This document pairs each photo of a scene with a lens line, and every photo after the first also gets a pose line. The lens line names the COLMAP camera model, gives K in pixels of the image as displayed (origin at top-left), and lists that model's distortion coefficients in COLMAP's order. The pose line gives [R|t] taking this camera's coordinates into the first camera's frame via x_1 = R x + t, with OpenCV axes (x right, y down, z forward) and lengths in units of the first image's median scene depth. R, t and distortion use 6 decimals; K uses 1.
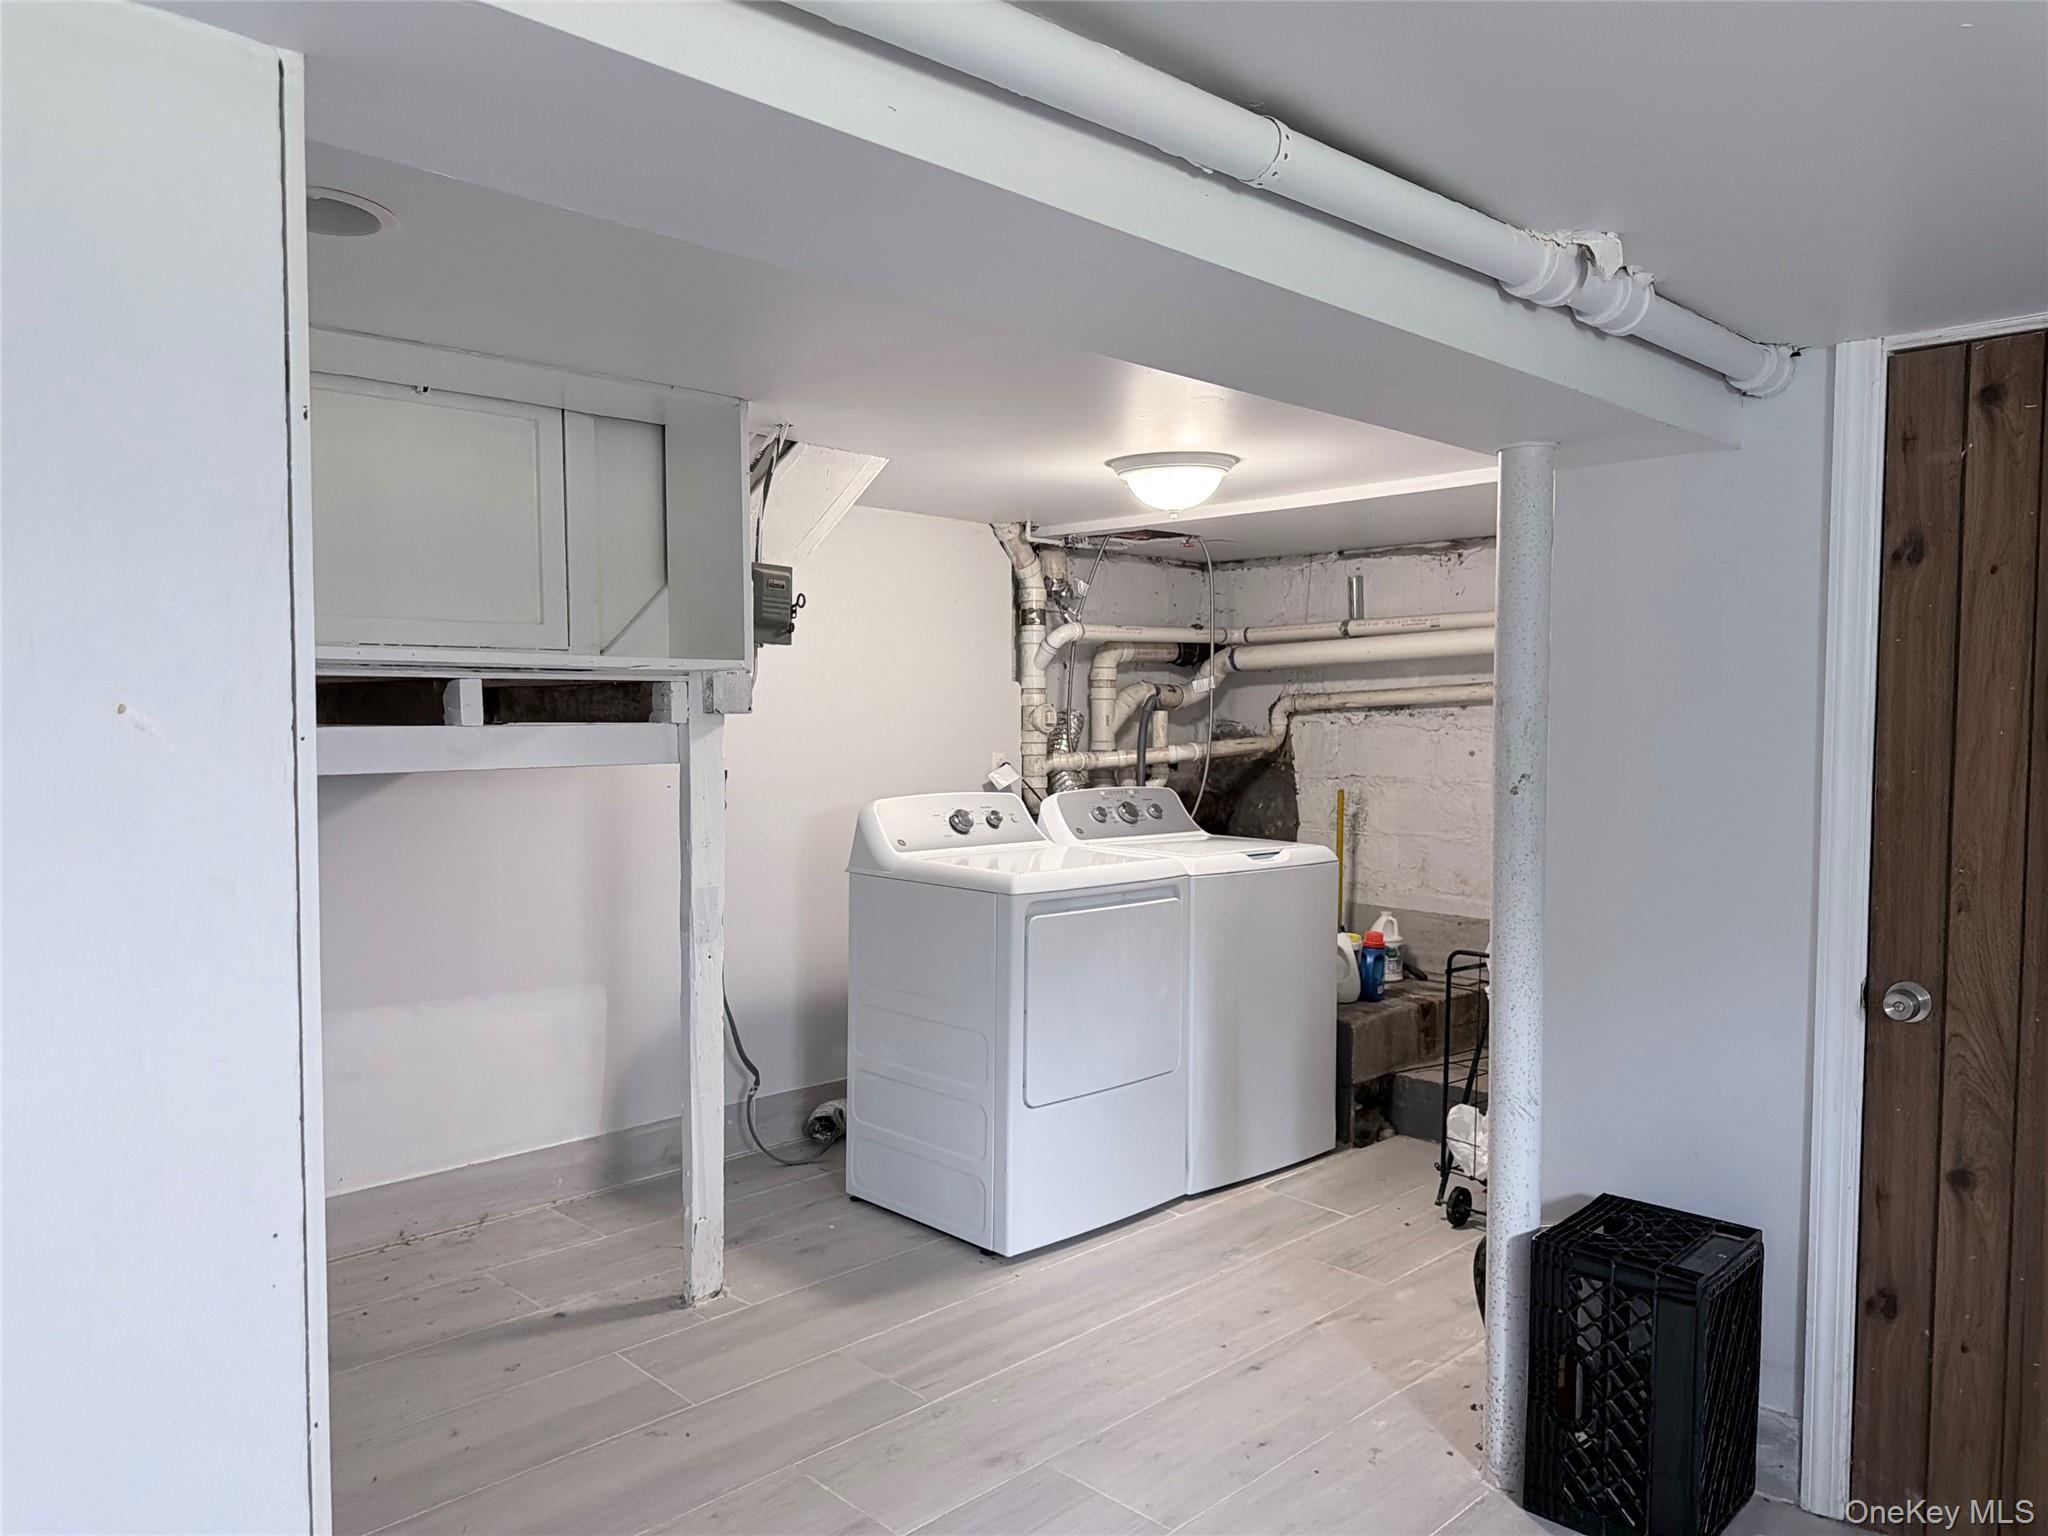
lens RADIAL K [[1421.2, 0, 1017.3], [0, 1421.2, 772.9], [0, 0, 1]] dist [0.023931, 0.000876]
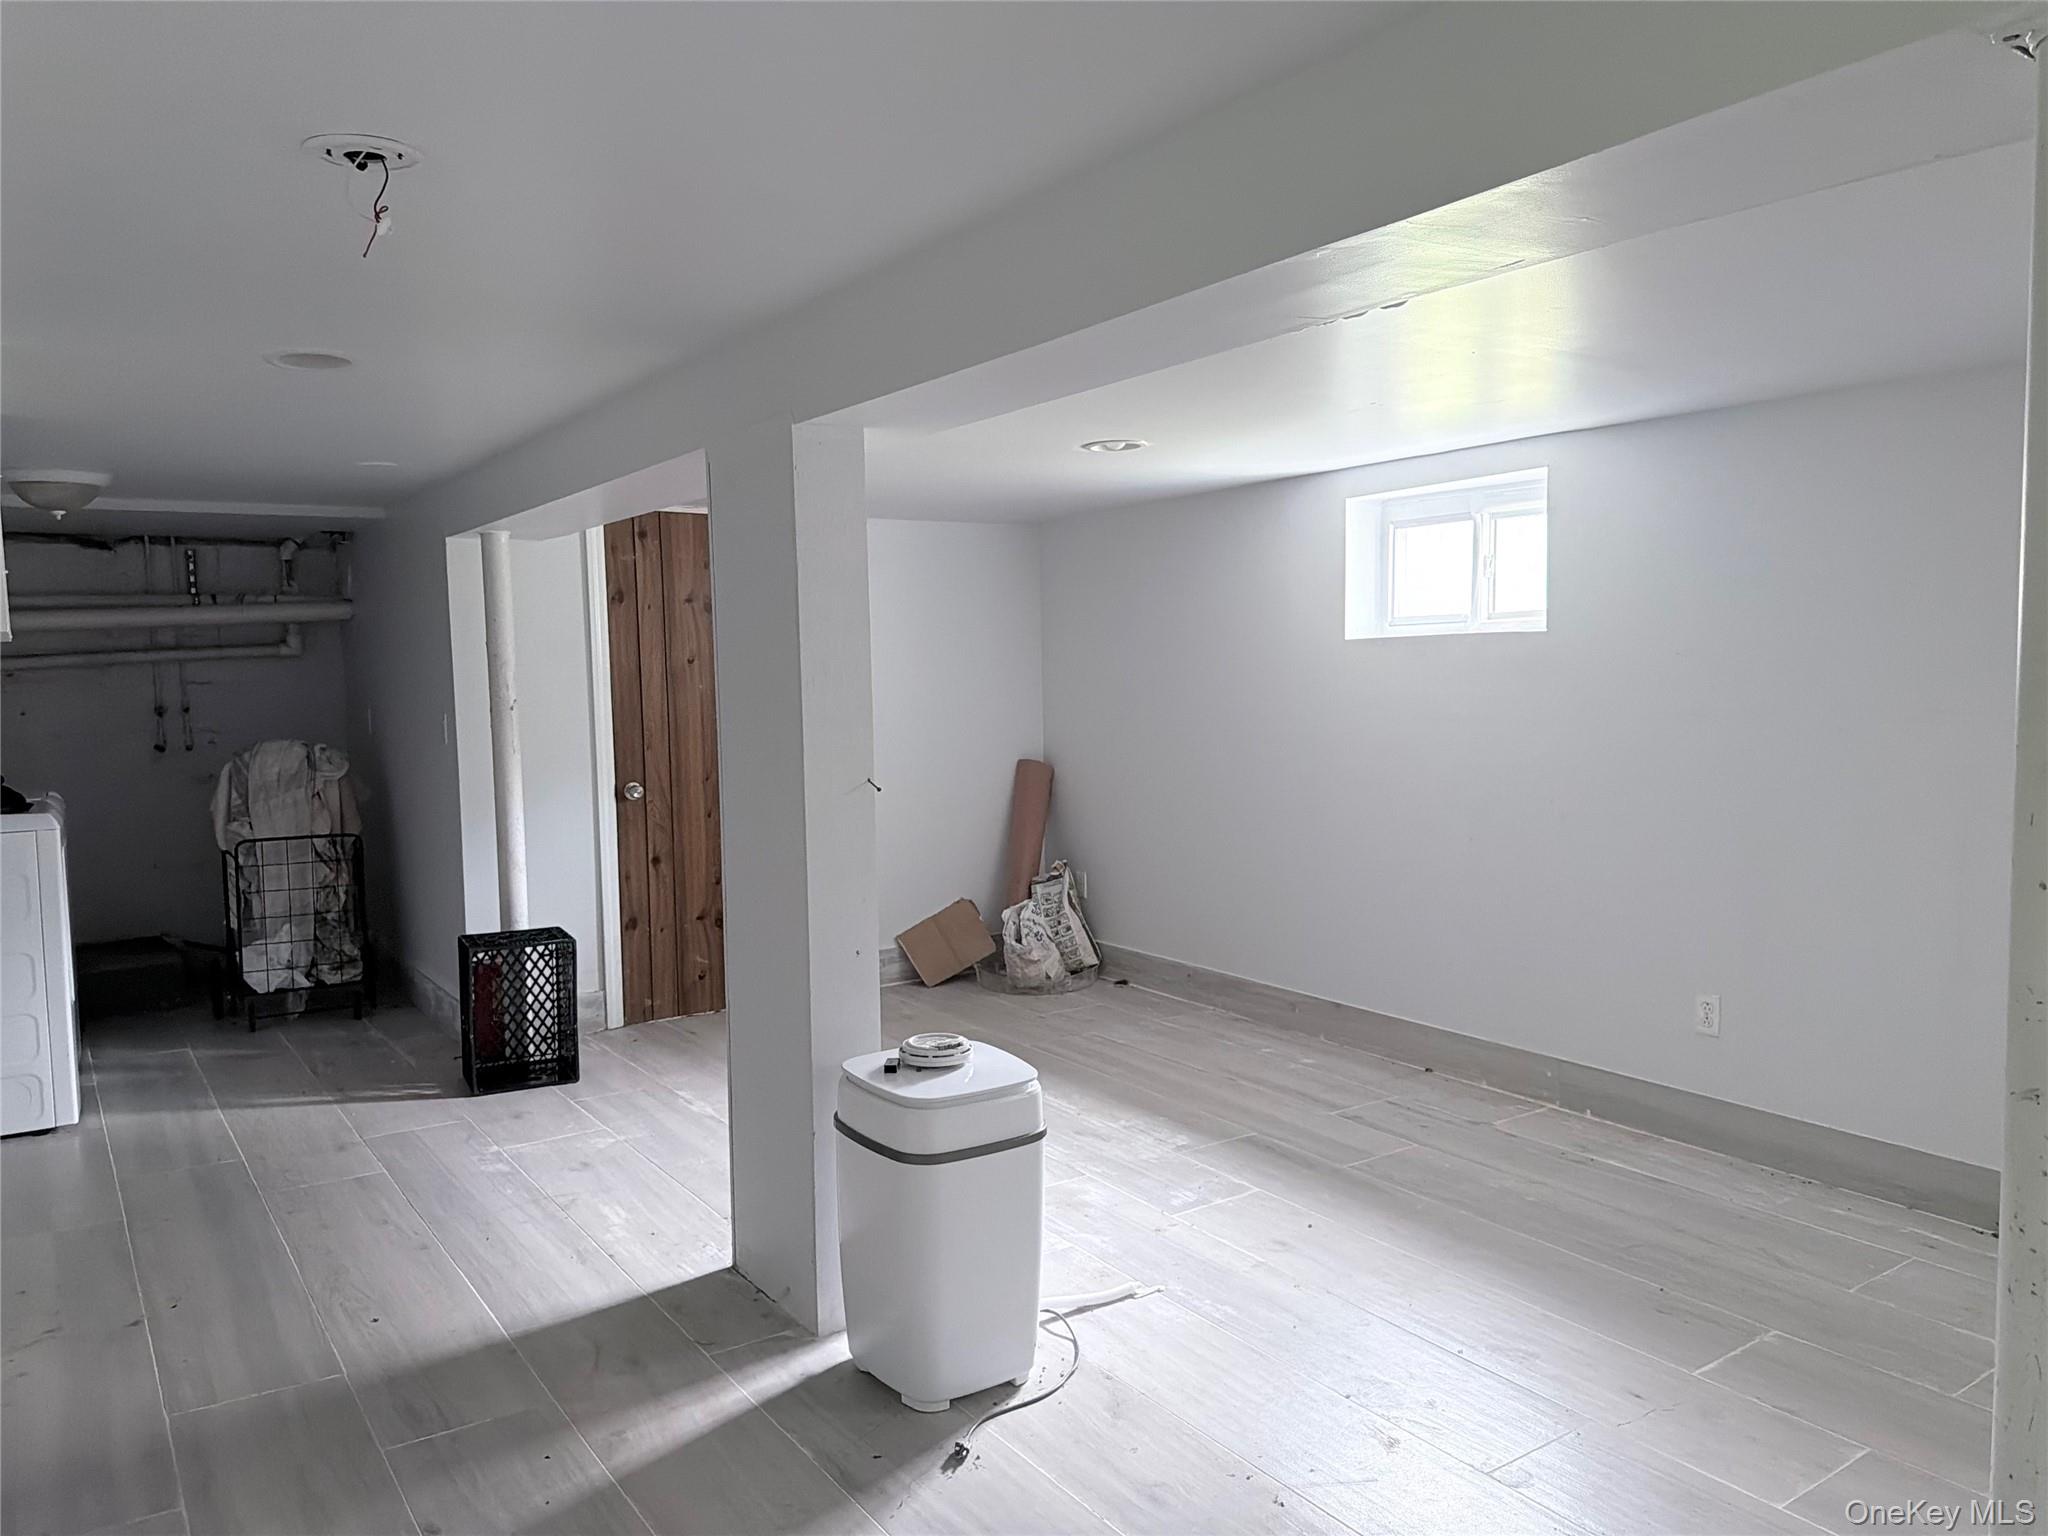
lens RADIAL K [[1421.2, 0, 1020.7], [0, 1421.2, 771.5], [0, 0, 1]] dist [0.023931, 0.000876]
pose [[0.668654, -0.078029, 0.739468, -0.675984], [0.060131, 0.996896, 0.050821, 0.049729], [-0.741138, 0.010483, 0.671271, -1.037825]]
